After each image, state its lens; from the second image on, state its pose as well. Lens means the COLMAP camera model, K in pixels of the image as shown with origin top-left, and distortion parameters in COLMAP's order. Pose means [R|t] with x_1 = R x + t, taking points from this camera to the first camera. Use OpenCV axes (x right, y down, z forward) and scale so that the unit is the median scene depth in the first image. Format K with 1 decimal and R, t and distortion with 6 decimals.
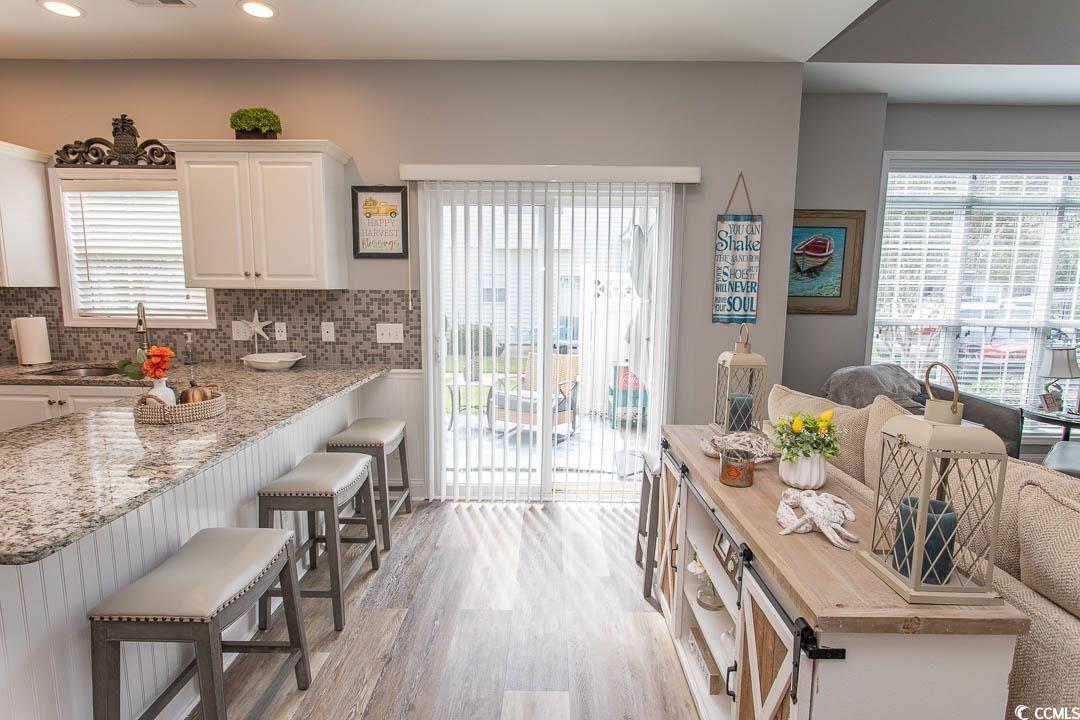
lens RADIAL K [[530.9, 0, 537.1], [0, 530.9, 355.2], [0, 0, 1]] dist [-0.013066, 0.005723]
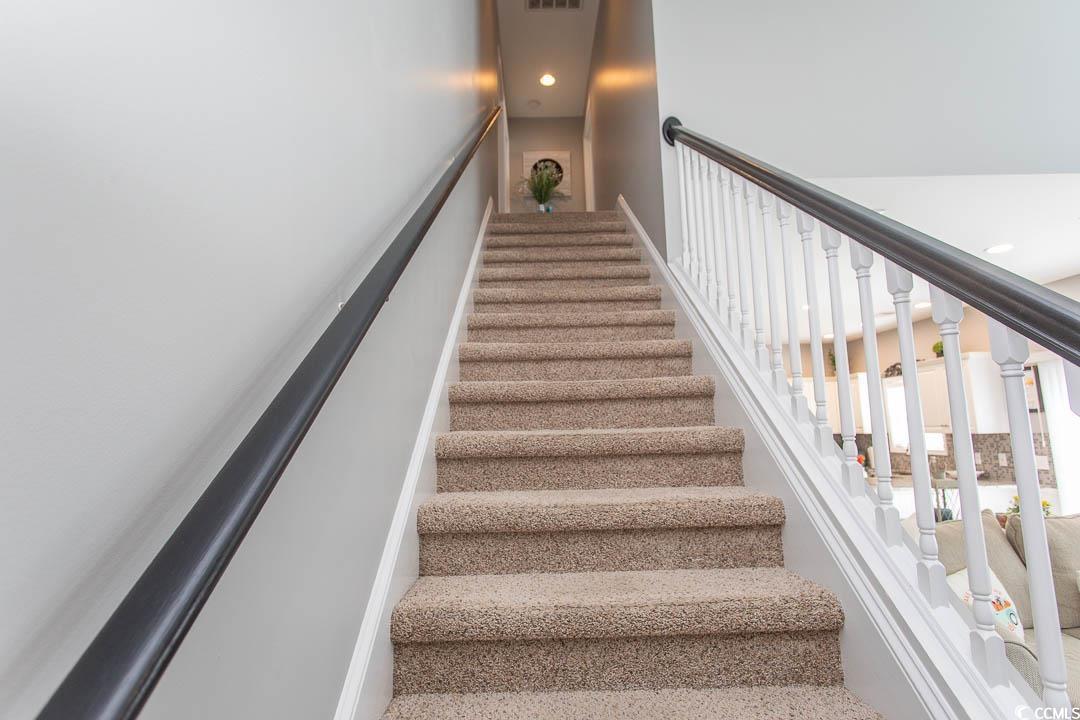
lens RADIAL K [[530.9, 0, 536.4], [0, 530.9, 361.1], [0, 0, 1]] dist [-0.013066, 0.005723]
pose [[0.020256, -0.144089, -0.989357, 1.226909], [-0.107608, 0.983498, -0.145439, 0.046996], [0.993987, 0.109409, 0.004417, -0.450814]]
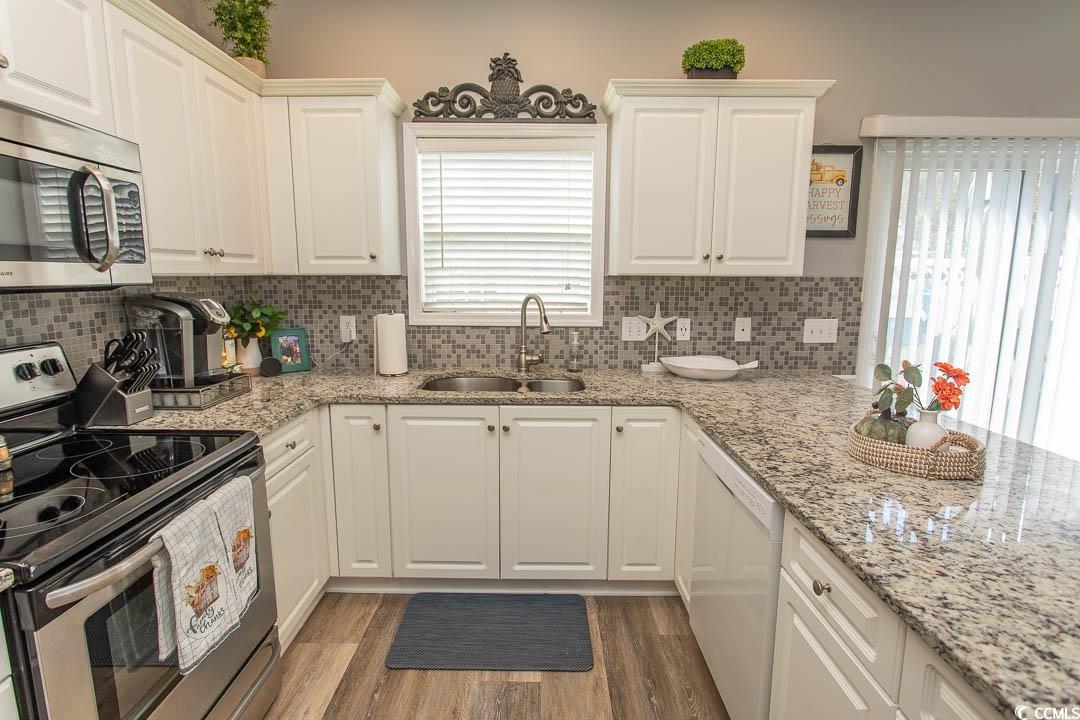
lens RADIAL K [[530.9, 0, 537.6], [0, 530.9, 354.8], [0, 0, 1]] dist [-0.013066, 0.005723]
pose [[0.999873, -0.008595, 0.013424, -0.736156], [0.008325, 0.999765, 0.020031, -0.025173], [-0.013593, -0.019917, 0.999709, 0.205347]]
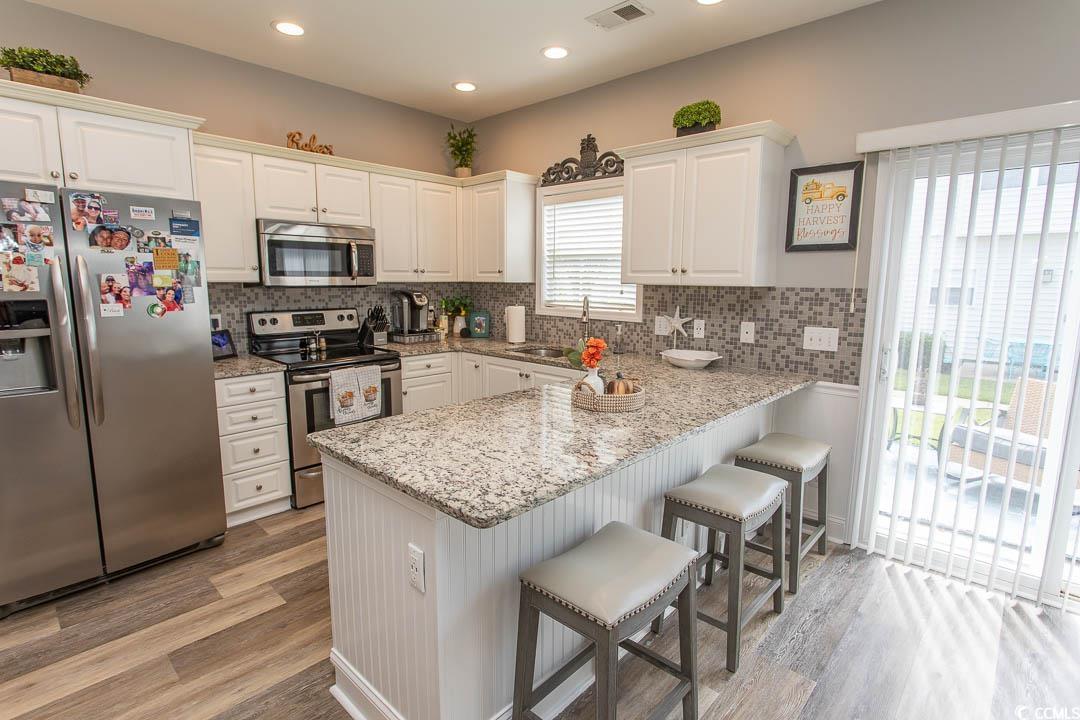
lens RADIAL K [[530.9, 0, 536.8], [0, 530.9, 353.7], [0, 0, 1]] dist [-0.013066, 0.005723]
pose [[0.740708, 0.090947, -0.665643, -0.049310], [-0.089630, 0.995315, 0.036252, -0.007848], [0.665821, 0.032809, 0.745390, 0.069509]]
